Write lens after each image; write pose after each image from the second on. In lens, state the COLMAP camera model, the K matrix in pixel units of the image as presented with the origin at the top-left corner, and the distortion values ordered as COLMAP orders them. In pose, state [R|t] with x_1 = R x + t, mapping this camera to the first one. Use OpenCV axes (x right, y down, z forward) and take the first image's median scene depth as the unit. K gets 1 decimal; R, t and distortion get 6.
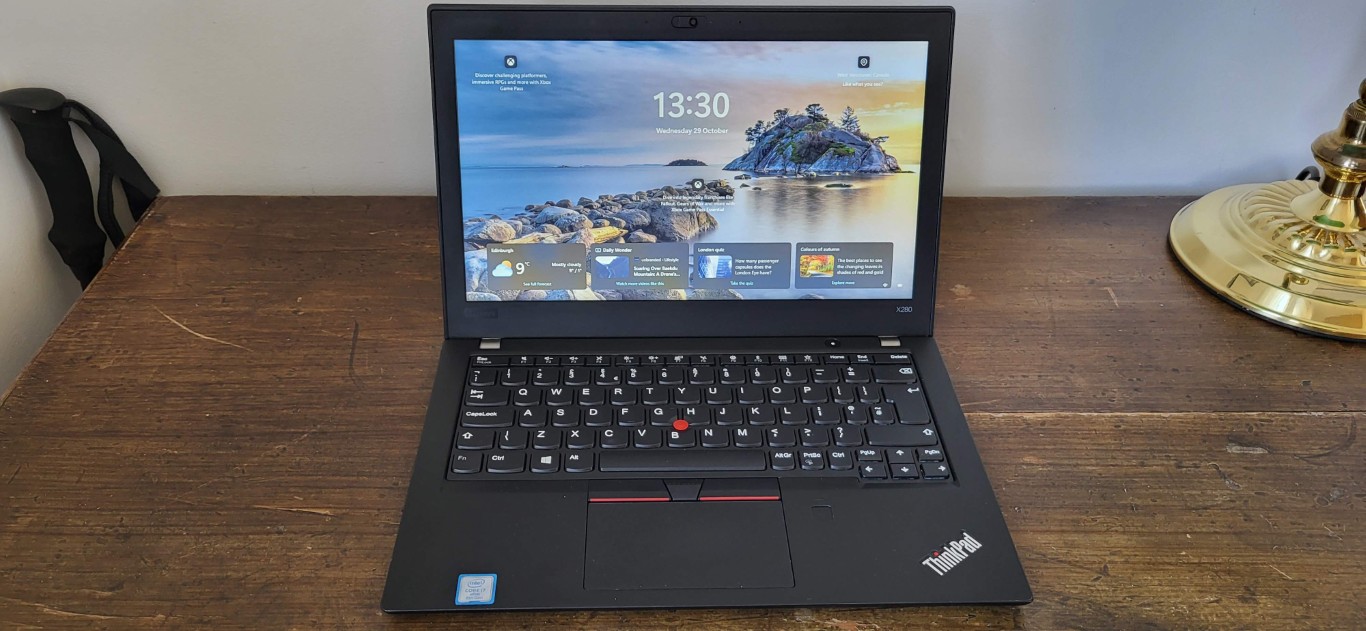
lens RADIAL K [[1075.6, 0, 672.2], [0, 1075.6, 309.2], [0, 0, 1]] dist [0.024867, -0.037565]
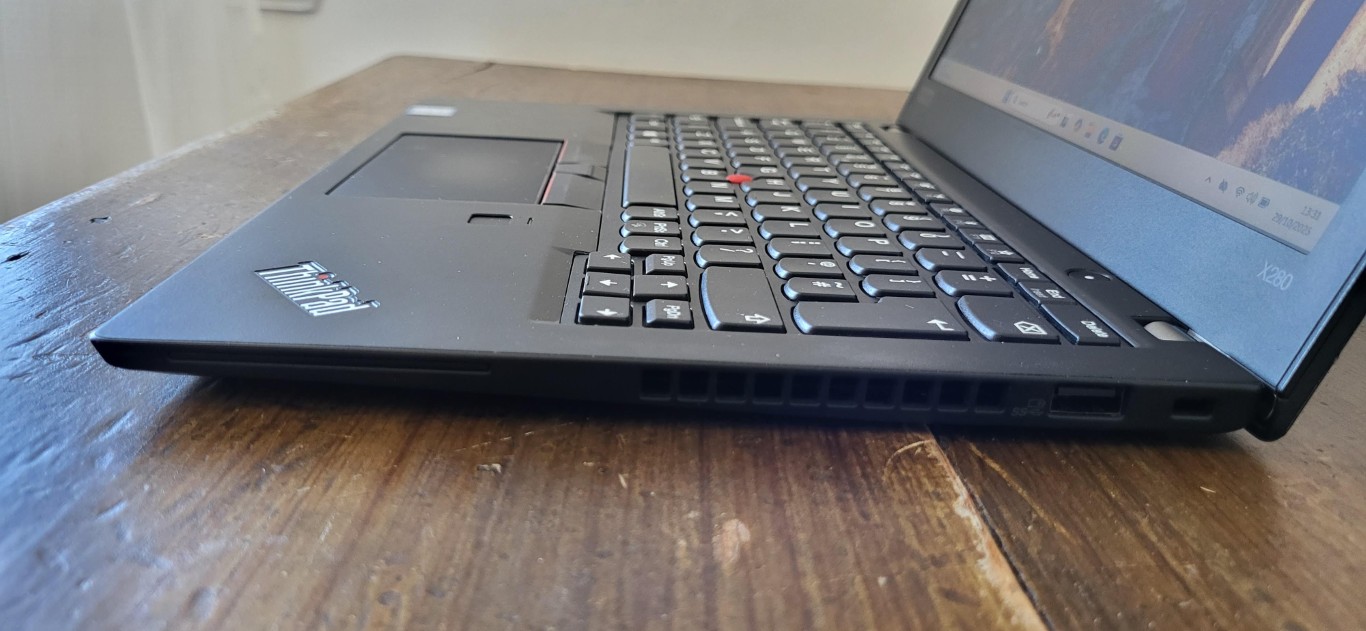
lens RADIAL K [[1081.0, 0, 661.4], [0, 1081.0, 314.2], [0, 0, 1]] dist [-0.000272, -0.008764]
pose [[-0.011622, 0.307334, -0.951531, 0.543054], [-0.625121, 0.740481, 0.246803, 0.043861], [0.780442, 0.597690, 0.183515, 0.867748]]
